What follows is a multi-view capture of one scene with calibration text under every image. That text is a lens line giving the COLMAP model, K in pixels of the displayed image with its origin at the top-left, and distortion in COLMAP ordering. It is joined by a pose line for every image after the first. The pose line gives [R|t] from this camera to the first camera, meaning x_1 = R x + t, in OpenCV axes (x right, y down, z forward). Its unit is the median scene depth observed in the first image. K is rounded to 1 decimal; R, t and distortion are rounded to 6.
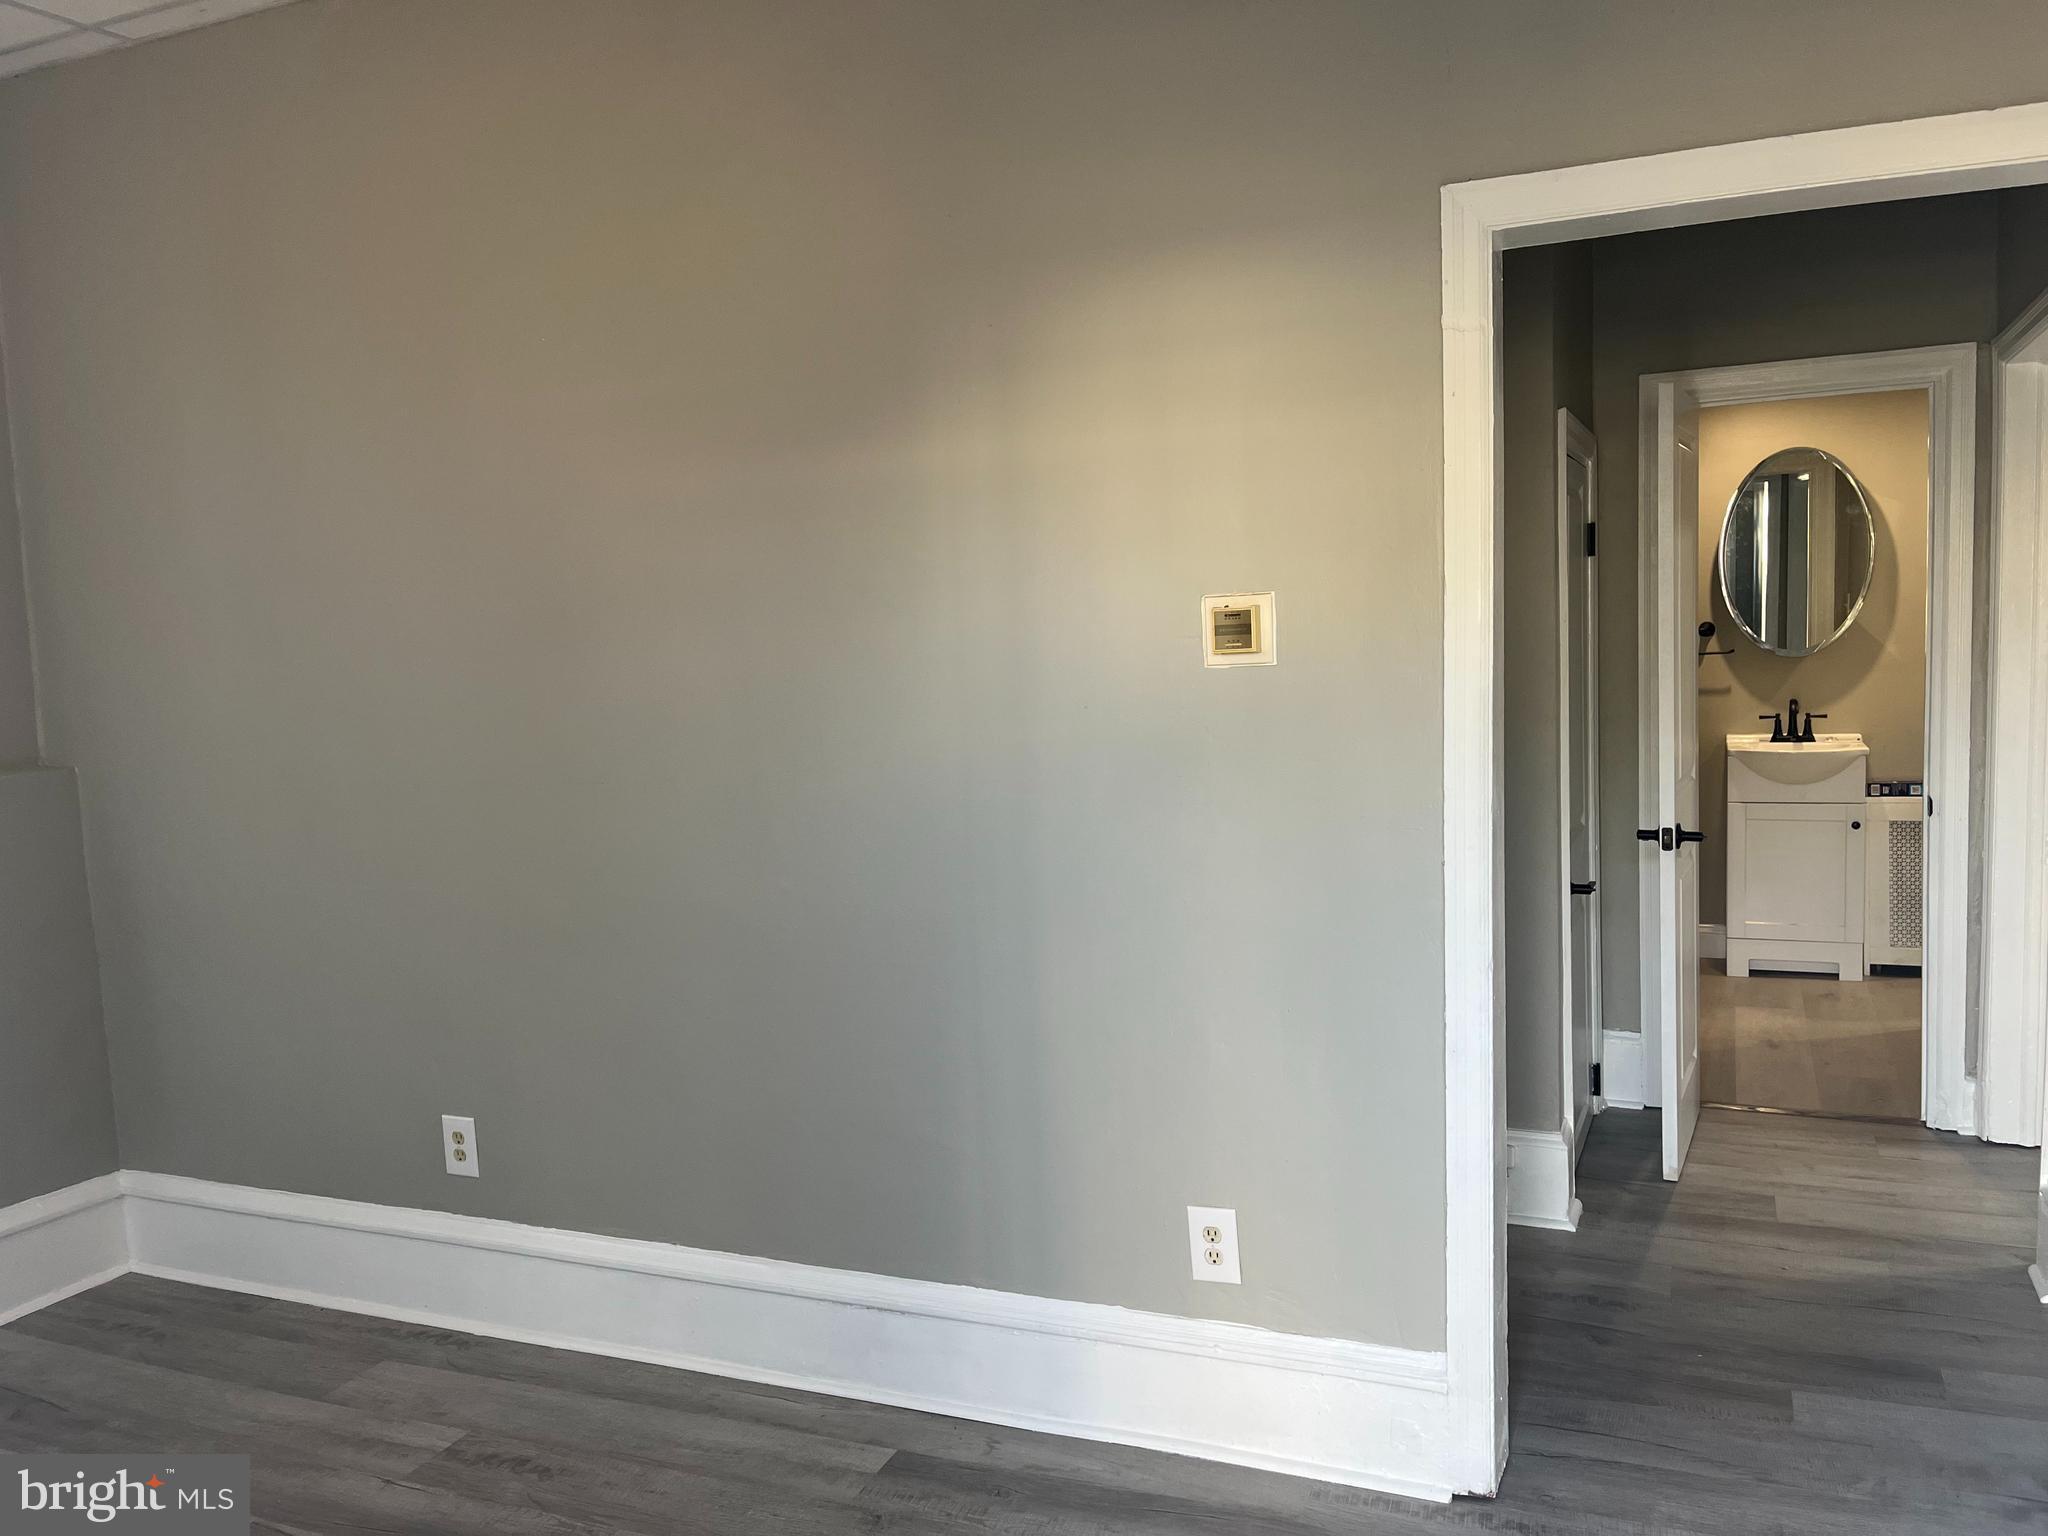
lens RADIAL K [[1574.7, 0, 1049.2], [0, 1574.7, 774.6], [0, 0, 1]] dist [0.081441, -0.114559]
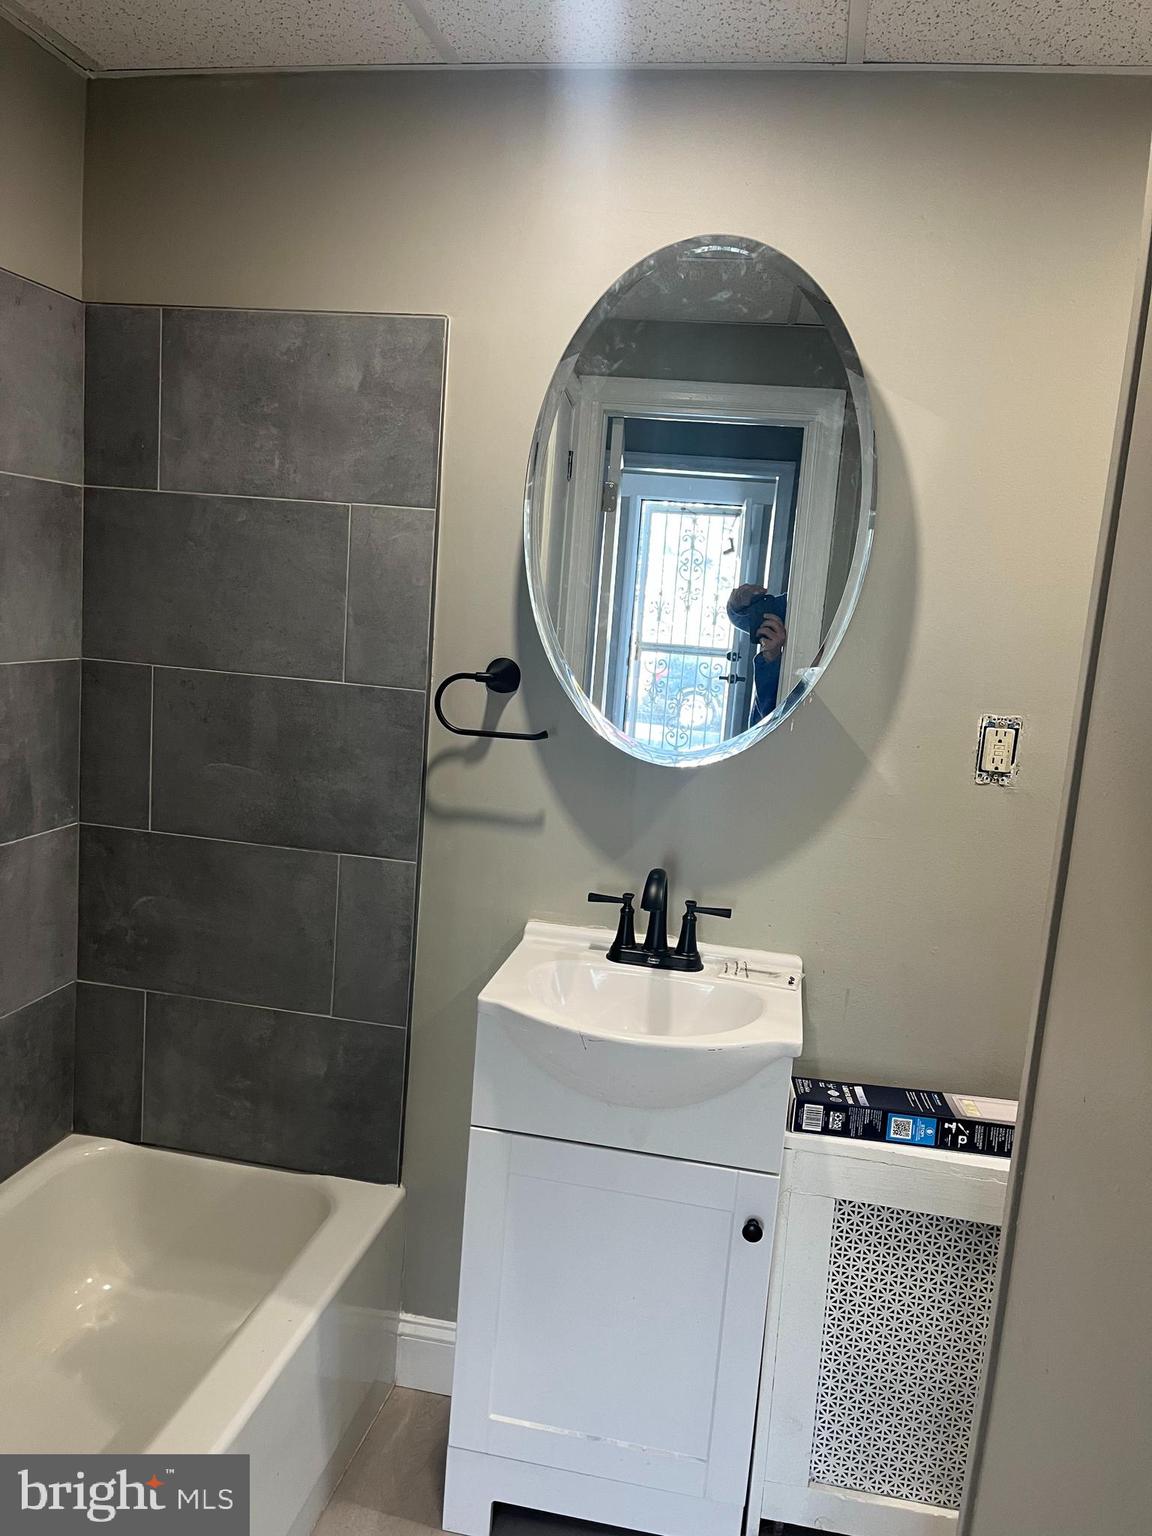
lens RADIAL K [[1179.7, 0, 578.9], [0, 1179.7, 775.7], [0, 0, 1]] dist [0.067440, -0.071638]
pose [[0.971517, 0.080984, 0.222703, 0.375994], [-0.094433, 0.994254, 0.050403, -0.085365], [-0.217342, -0.069998, 0.973582, 0.706558]]
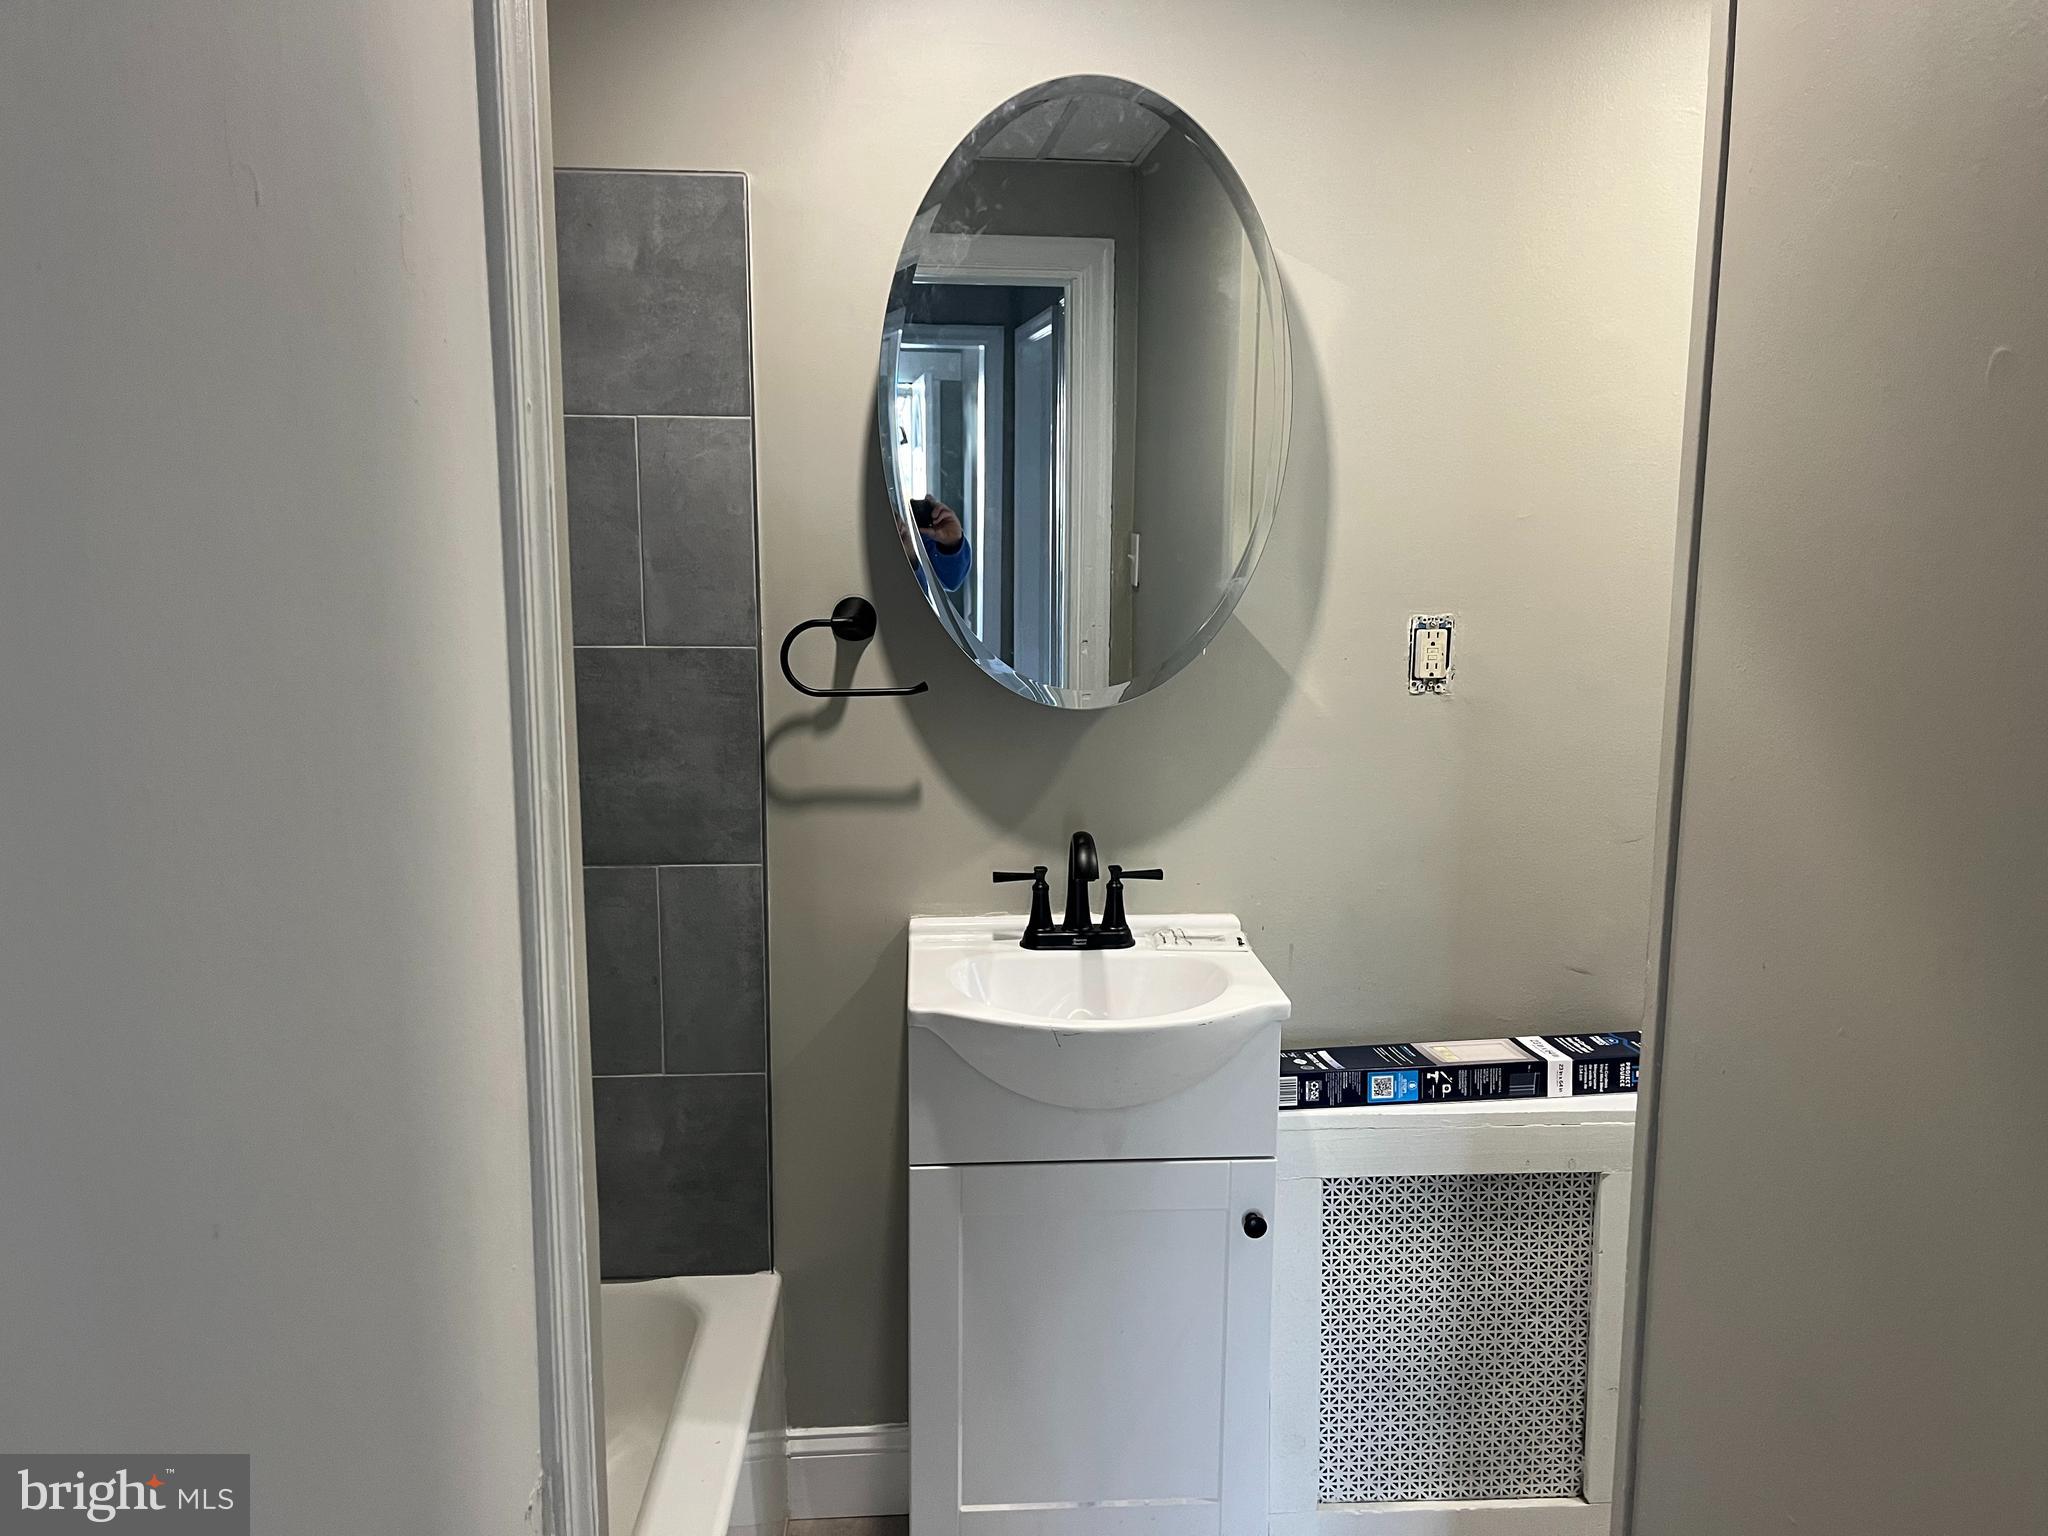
lens RADIAL K [[1574.7, 0, 1049.2], [0, 1574.7, 774.6], [0, 0, 1]] dist [0.081441, -0.114559]
pose [[0.892536, -0.028266, 0.450089, 0.305368], [0.001785, 0.998247, 0.059151, -0.080657], [-0.450972, -0.051991, 0.891023, 0.695929]]
